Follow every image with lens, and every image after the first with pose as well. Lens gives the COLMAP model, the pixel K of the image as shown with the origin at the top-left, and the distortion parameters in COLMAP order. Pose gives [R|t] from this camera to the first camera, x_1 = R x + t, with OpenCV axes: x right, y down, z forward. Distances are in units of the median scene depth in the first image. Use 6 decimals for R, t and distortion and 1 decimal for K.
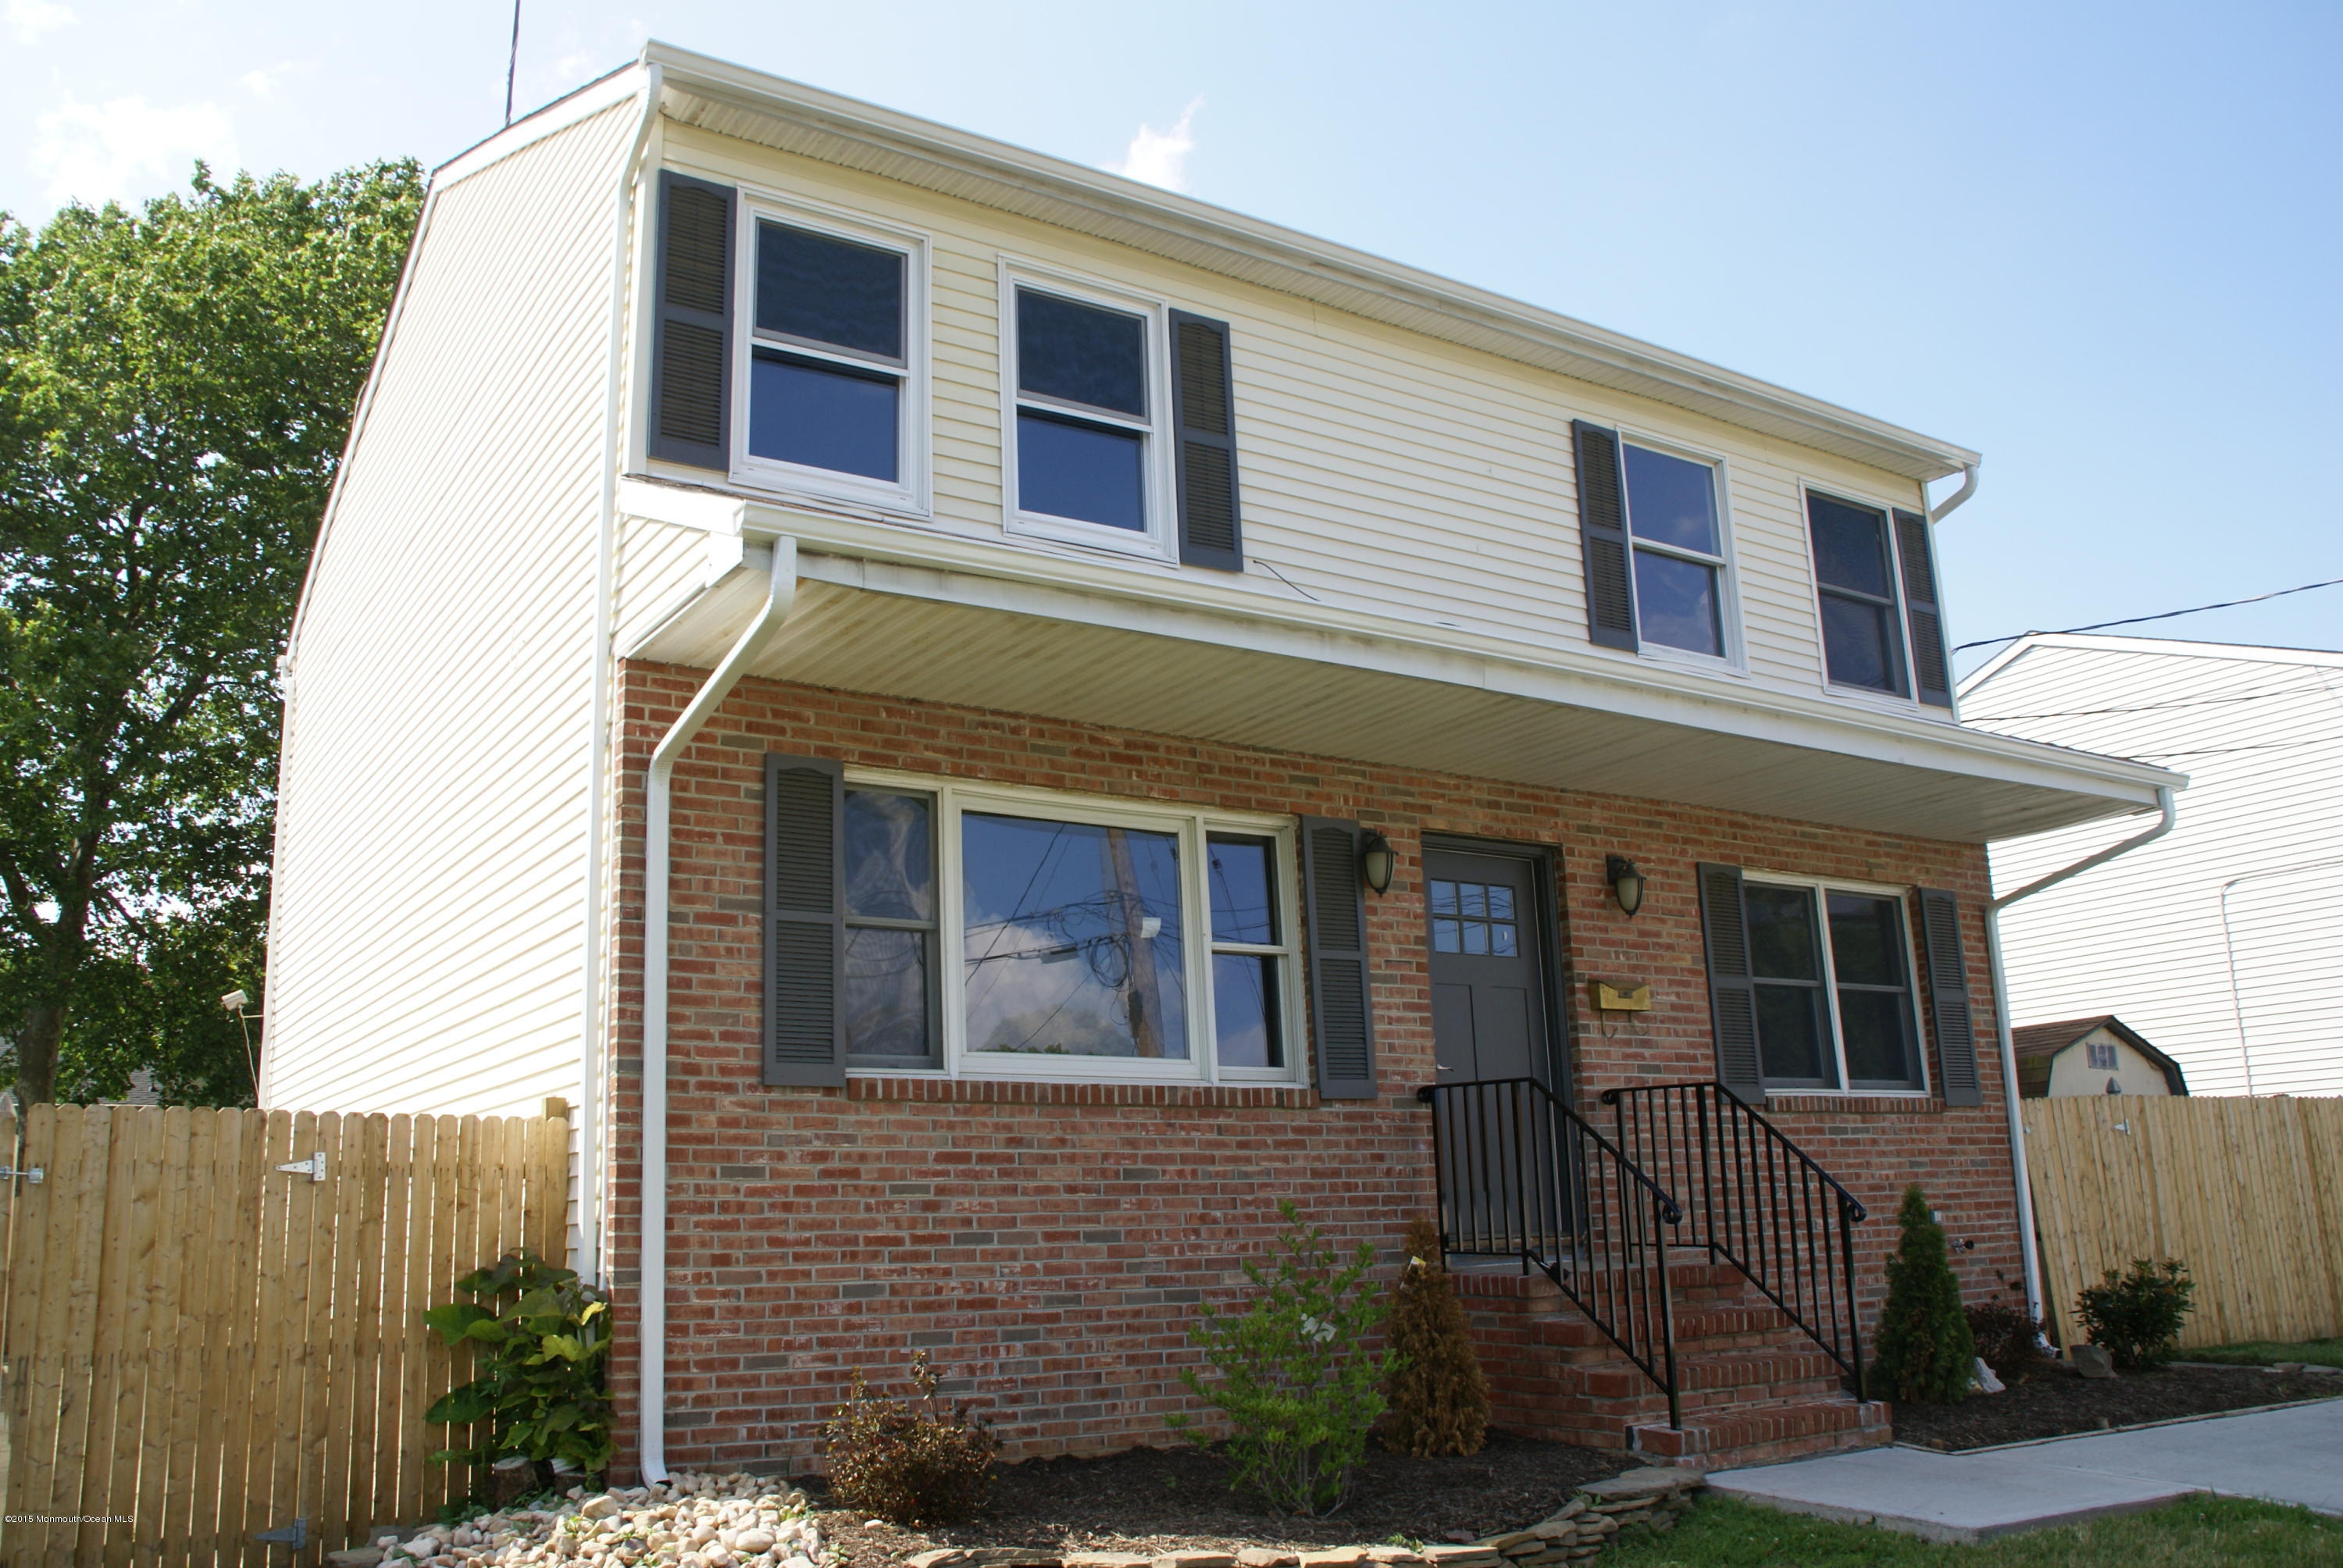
lens RADIAL K [[1952.8, 0, 1152.3], [0, 1952.8, 796.0], [0, 0, 1]] dist [-0.136419, 0.105294]
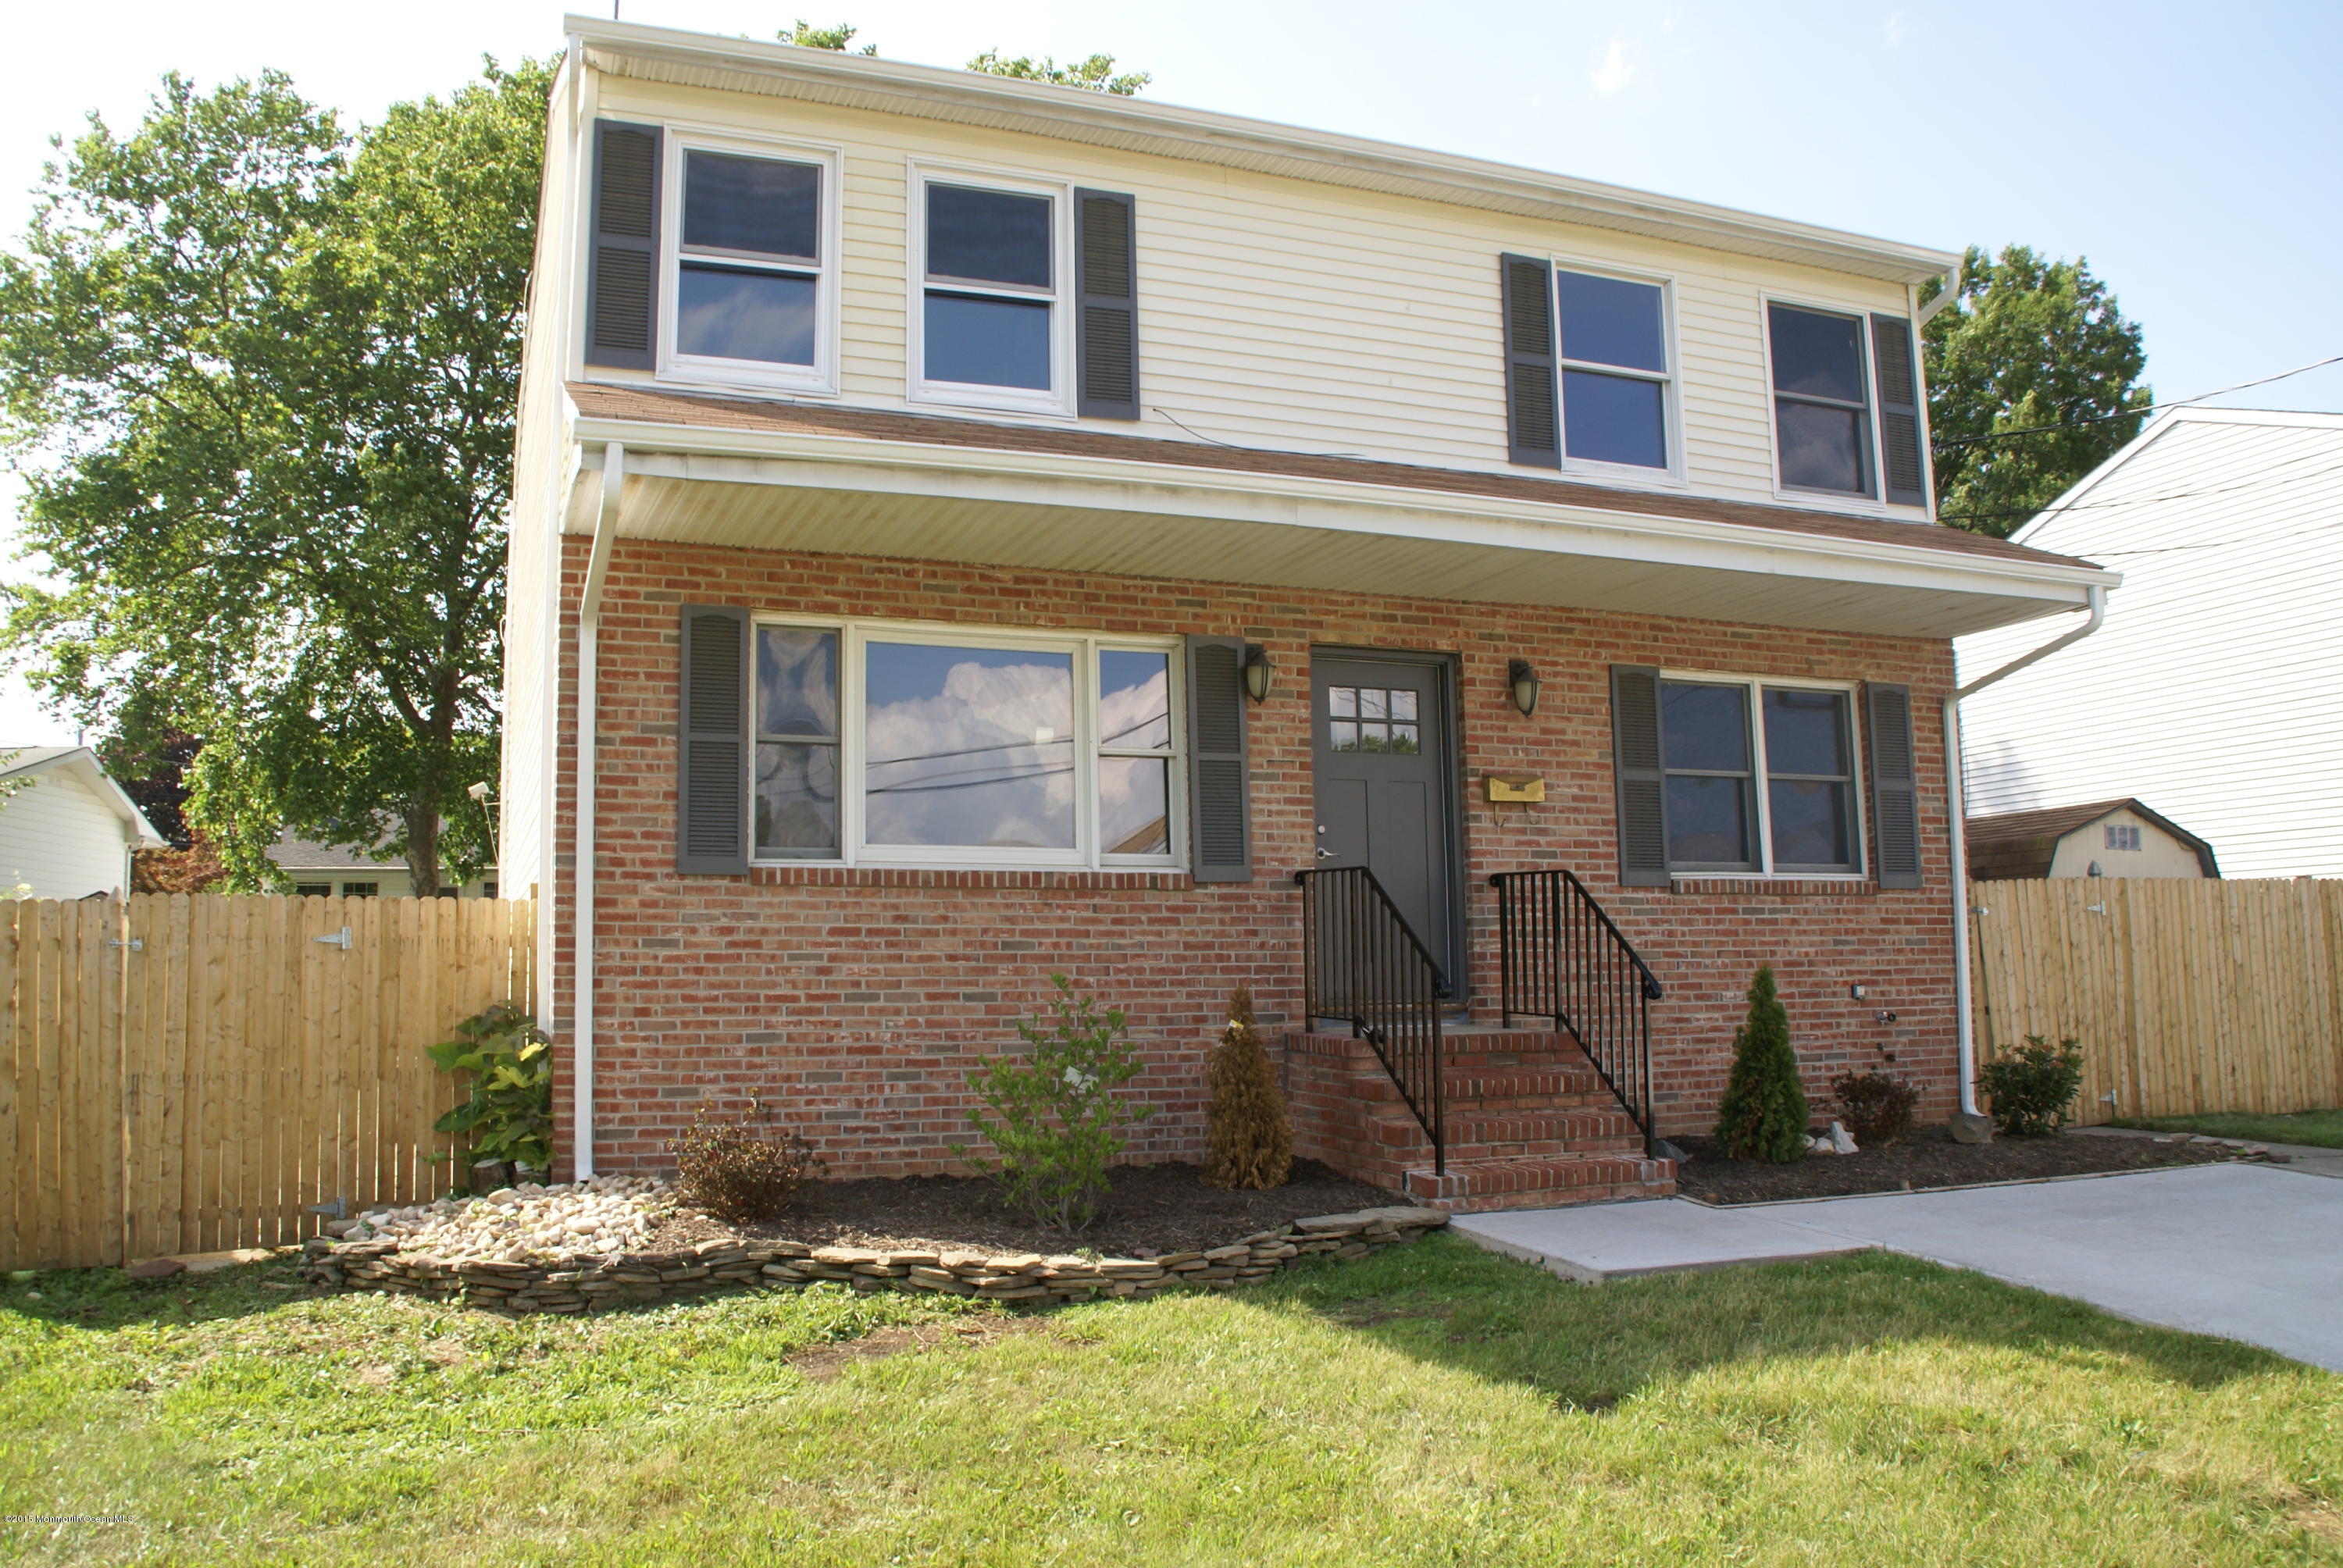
lens RADIAL K [[1855.7, 0, 1178.0], [0, 1855.7, 784.9], [0, 0, 1]] dist [-0.162625, 0.113984]
pose [[0.980653, -0.005403, -0.195680, 0.283895], [0.028821, 0.992711, 0.117026, -0.030083], [0.193621, -0.120402, 0.973660, -0.066772]]
